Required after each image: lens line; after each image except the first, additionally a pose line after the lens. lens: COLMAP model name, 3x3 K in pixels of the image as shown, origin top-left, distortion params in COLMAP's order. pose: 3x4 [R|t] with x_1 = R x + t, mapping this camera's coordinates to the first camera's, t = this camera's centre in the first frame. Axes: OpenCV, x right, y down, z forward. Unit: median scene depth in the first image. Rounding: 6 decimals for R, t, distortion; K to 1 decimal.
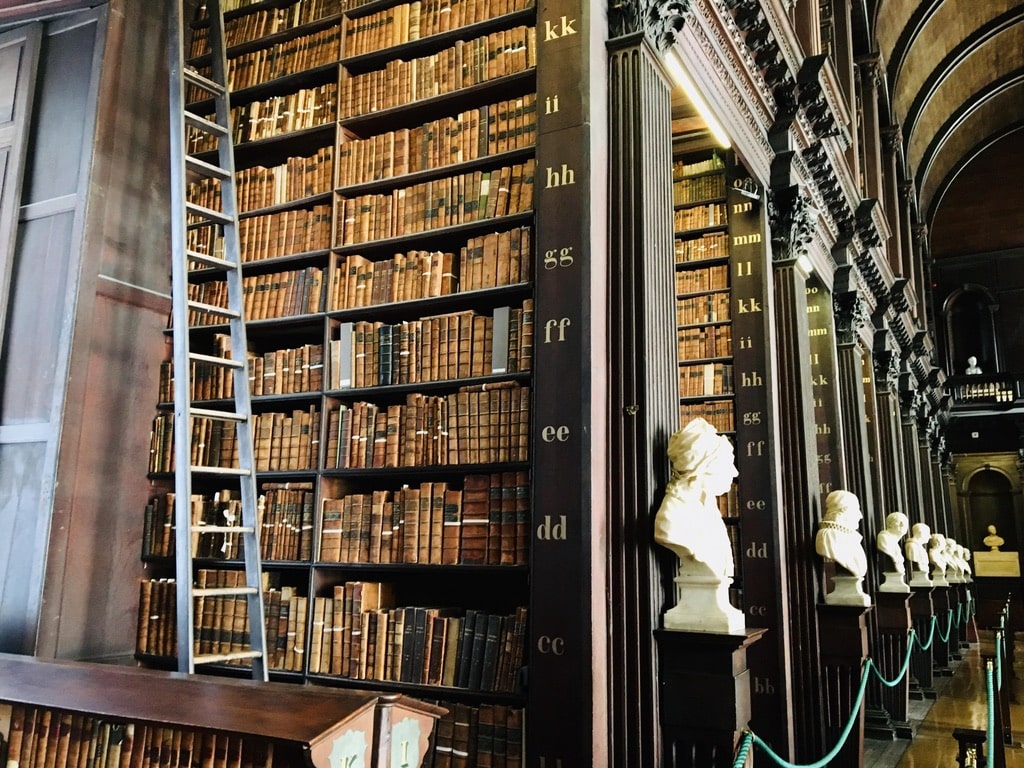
lens RADIAL K [[866.9, 0, 510.7], [0, 866.9, 384.0], [0, 0, 1]] dist [0.070826, -0.050442]
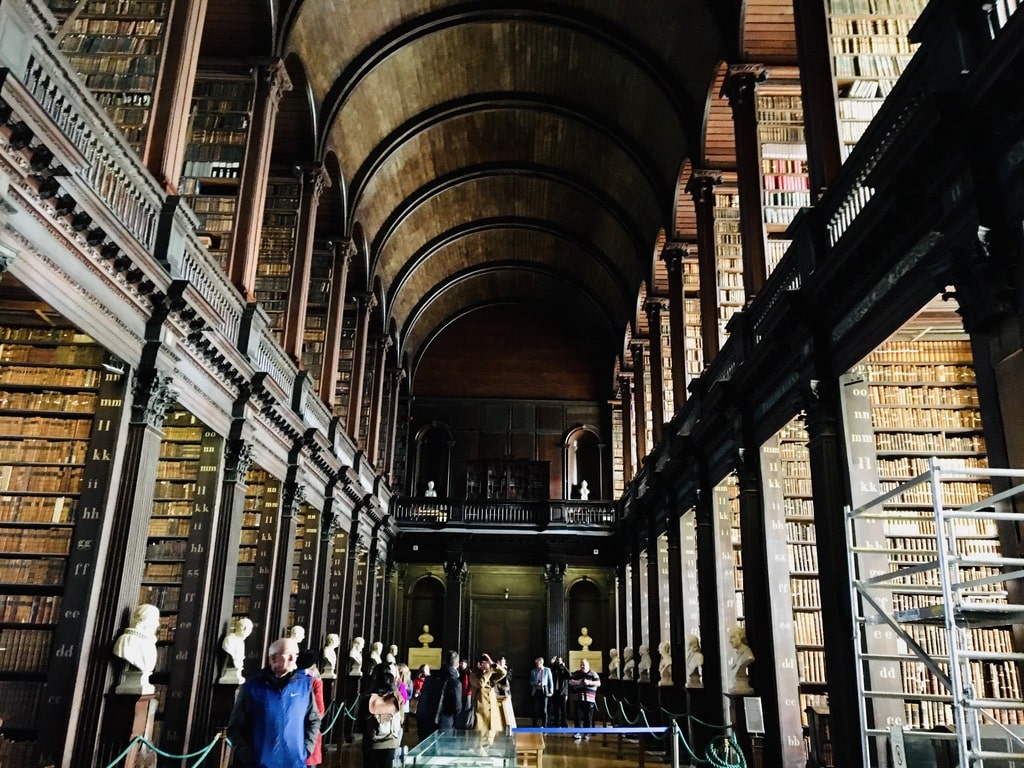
lens RADIAL K [[866.9, 0, 515.4], [0, 866.9, 379.8], [0, 0, 1]] dist [0.070826, -0.050442]
pose [[0.873403, 0.154567, 0.461817, 0.185446], [-0.105487, 0.985827, -0.130450, -0.091372], [-0.475435, 0.065220, 0.877330, -0.418399]]
